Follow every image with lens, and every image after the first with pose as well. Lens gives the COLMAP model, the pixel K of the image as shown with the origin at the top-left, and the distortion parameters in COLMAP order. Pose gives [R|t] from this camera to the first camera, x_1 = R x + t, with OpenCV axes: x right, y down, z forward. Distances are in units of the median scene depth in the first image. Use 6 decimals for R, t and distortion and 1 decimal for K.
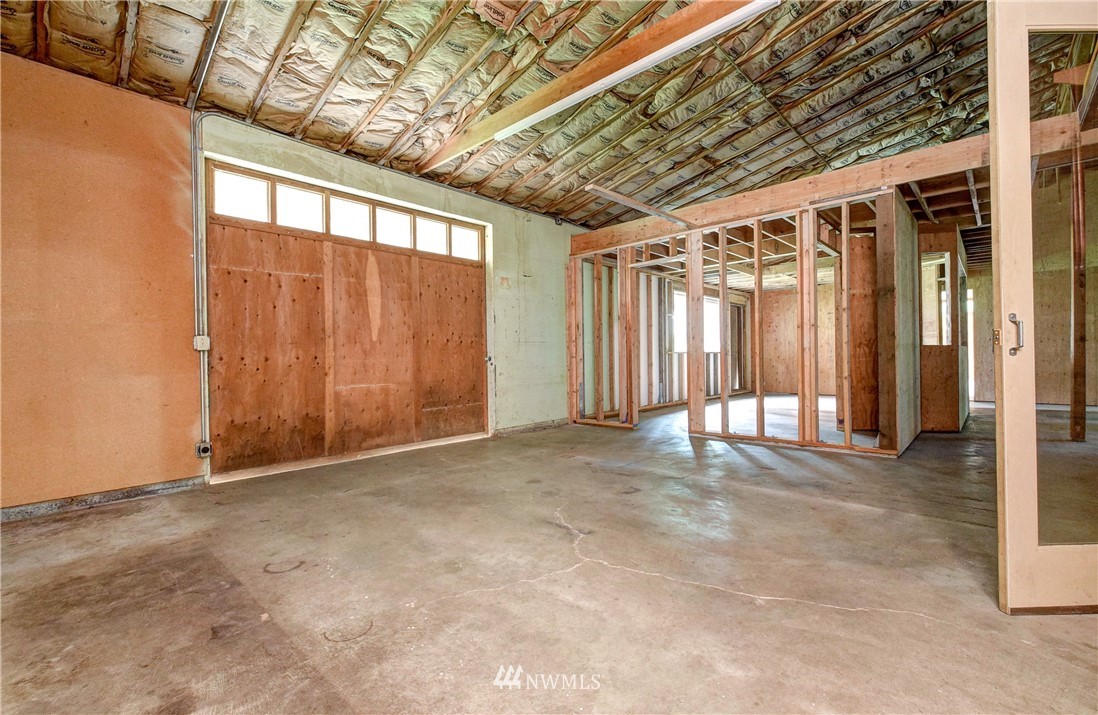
lens RADIAL K [[469.4, 0, 549.0], [0, 469.4, 357.5], [0, 0, 1]] dist [0.000648, -0.000025]
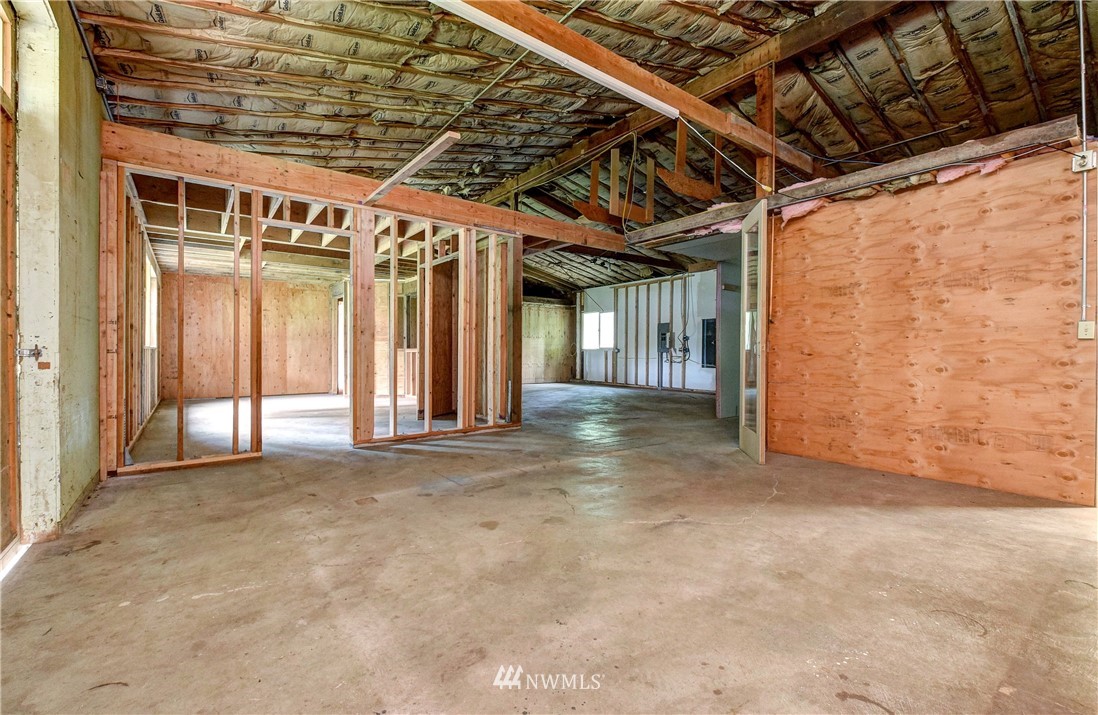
lens RADIAL K [[471.6, 0, 549.0], [0, 471.6, 357.5], [0, 0, 1]] dist [-0.000586, 0.000651]
pose [[0.167046, 0.005563, 0.985933, -1.110110], [-0.005820, 0.999972, -0.004656, 0.015531], [-0.985932, -0.004960, 0.167074, 1.199436]]
